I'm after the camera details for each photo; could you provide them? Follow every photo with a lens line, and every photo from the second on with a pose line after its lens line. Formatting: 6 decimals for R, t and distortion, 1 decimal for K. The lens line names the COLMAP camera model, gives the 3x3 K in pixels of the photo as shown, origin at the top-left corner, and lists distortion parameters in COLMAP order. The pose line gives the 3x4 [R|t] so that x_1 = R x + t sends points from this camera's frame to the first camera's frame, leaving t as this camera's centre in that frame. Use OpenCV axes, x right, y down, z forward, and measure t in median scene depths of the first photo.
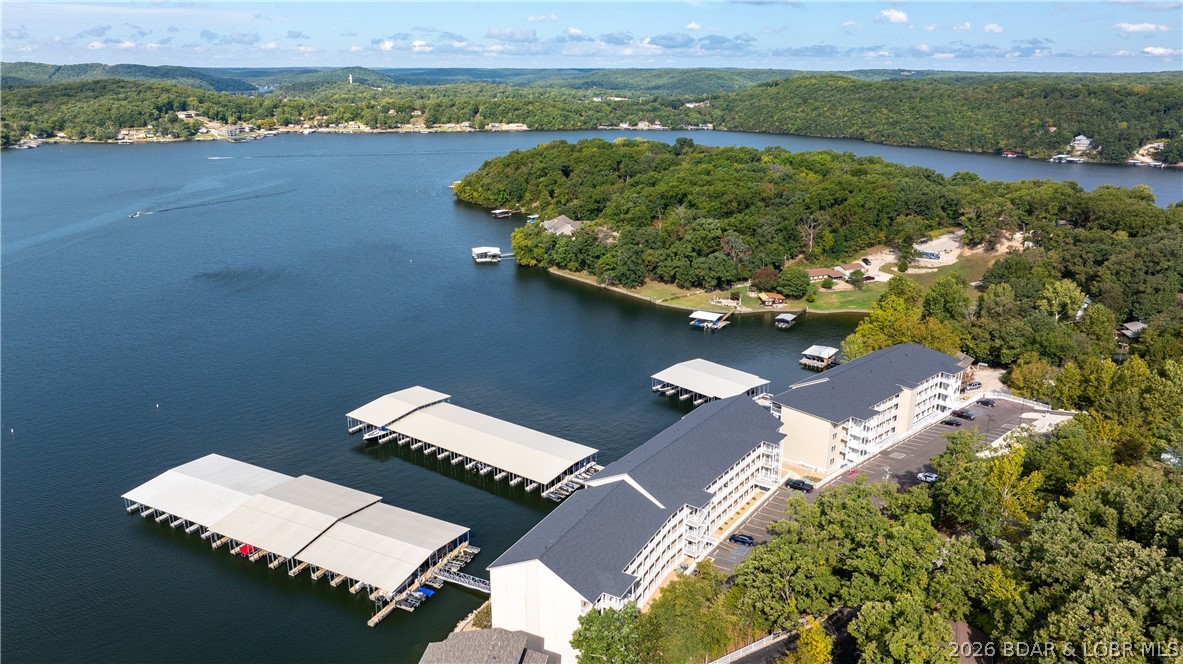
lens RADIAL K [[827.7, 0, 591.5], [0, 827.7, 332.0], [0, 0, 1]] dist [-0.028820, 0.154684]
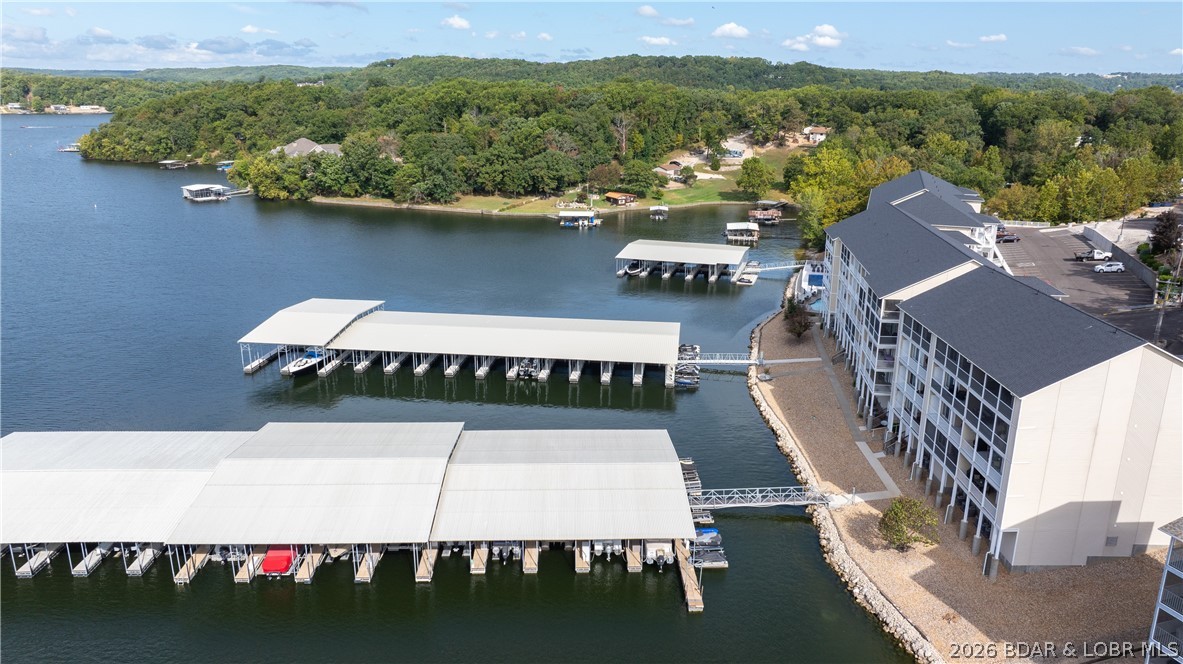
lens RADIAL K [[830.2, 0, 591.5], [0, 830.2, 332.0], [0, 0, 1]] dist [-0.036751, 0.047422]
pose [[0.882021, -0.133462, 0.451914, -0.192535], [0.137096, 0.990246, 0.024871, 0.064277], [-0.450825, 0.040019, 0.891715, 0.218626]]
